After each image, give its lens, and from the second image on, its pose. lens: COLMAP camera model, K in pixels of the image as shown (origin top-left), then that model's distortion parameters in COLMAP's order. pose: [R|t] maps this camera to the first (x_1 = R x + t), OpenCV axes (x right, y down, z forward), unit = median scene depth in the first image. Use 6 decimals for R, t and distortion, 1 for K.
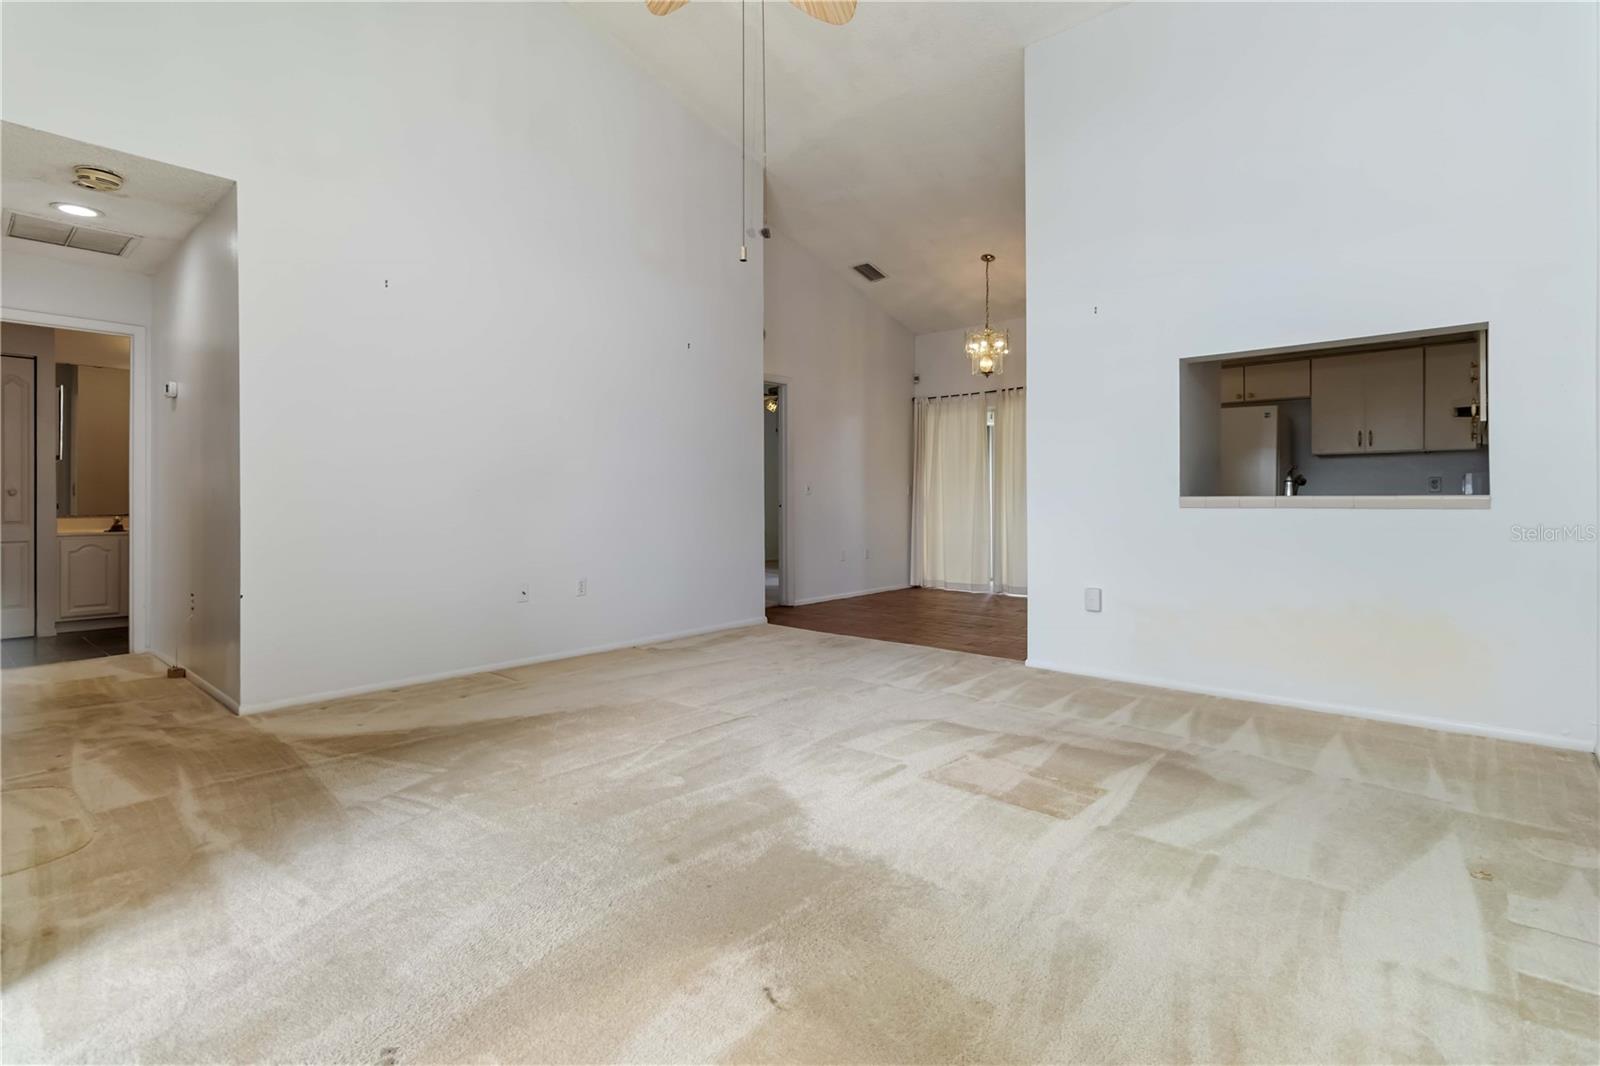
lens RADIAL K [[757.1, 0, 798.1], [0, 757.1, 497.1], [0, 0, 1]] dist [0.000762, 0.000250]
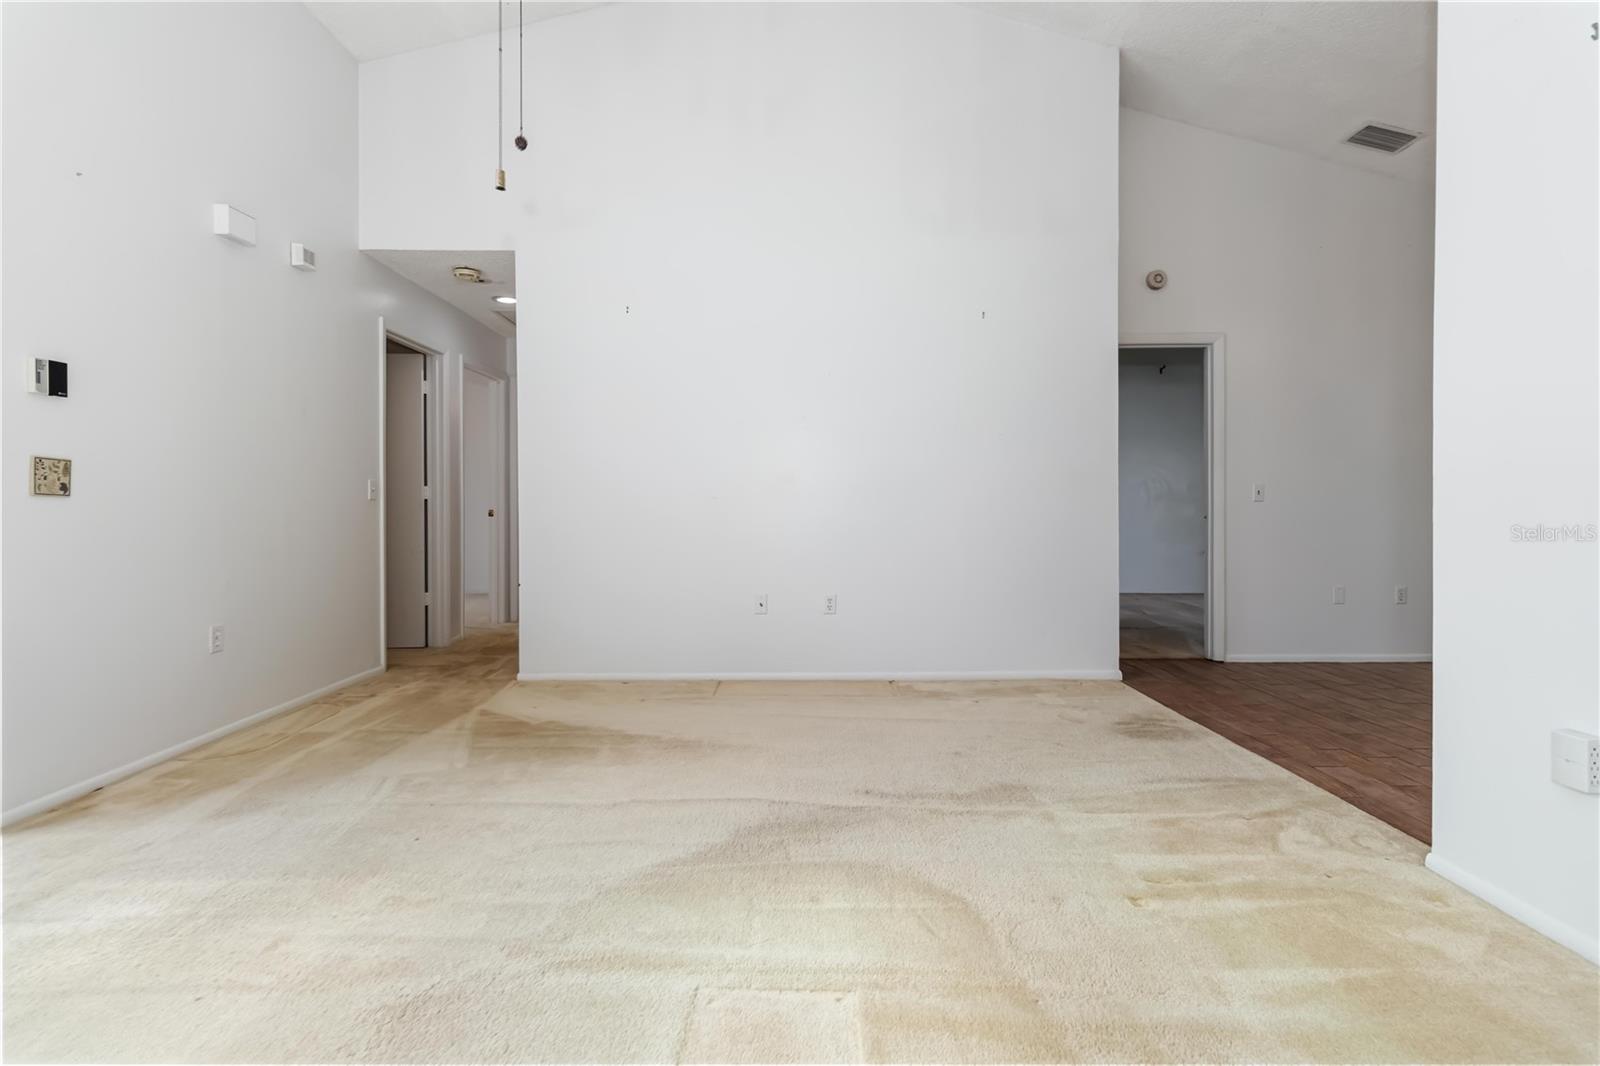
lens RADIAL K [[743.5, 0, 809.7], [0, 743.5, 510.9], [0, 0, 1]] dist [0.006224, 0.000689]
pose [[0.678719, 0.004099, -0.734386, 0.374322], [-0.000749, 0.999988, 0.004889, 0.003508], [0.734397, -0.002768, 0.678714, 0.412334]]
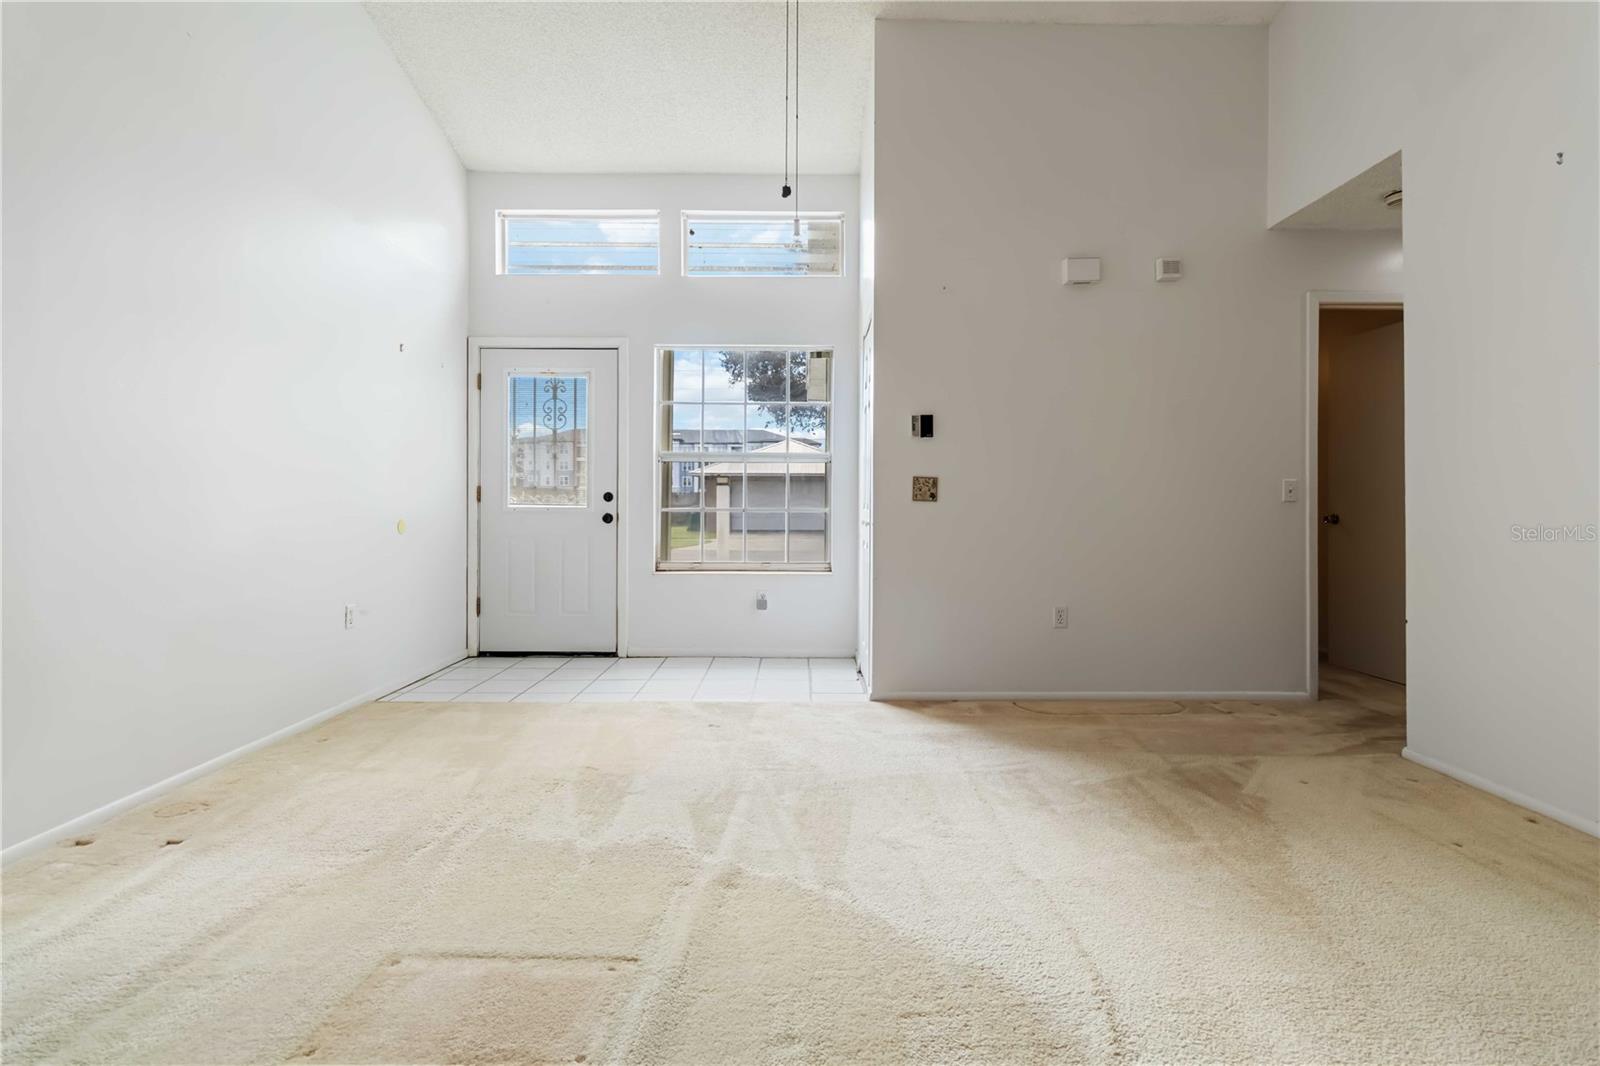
lens RADIAL K [[757.1, 0, 798.1], [0, 757.1, 497.1], [0, 0, 1]] dist [0.000762, 0.000250]
pose [[-0.741819, -0.011129, -0.670508, 0.284124], [-0.003072, 0.999908, -0.013197, 0.002914], [0.670593, -0.007730, -0.741785, 0.925002]]
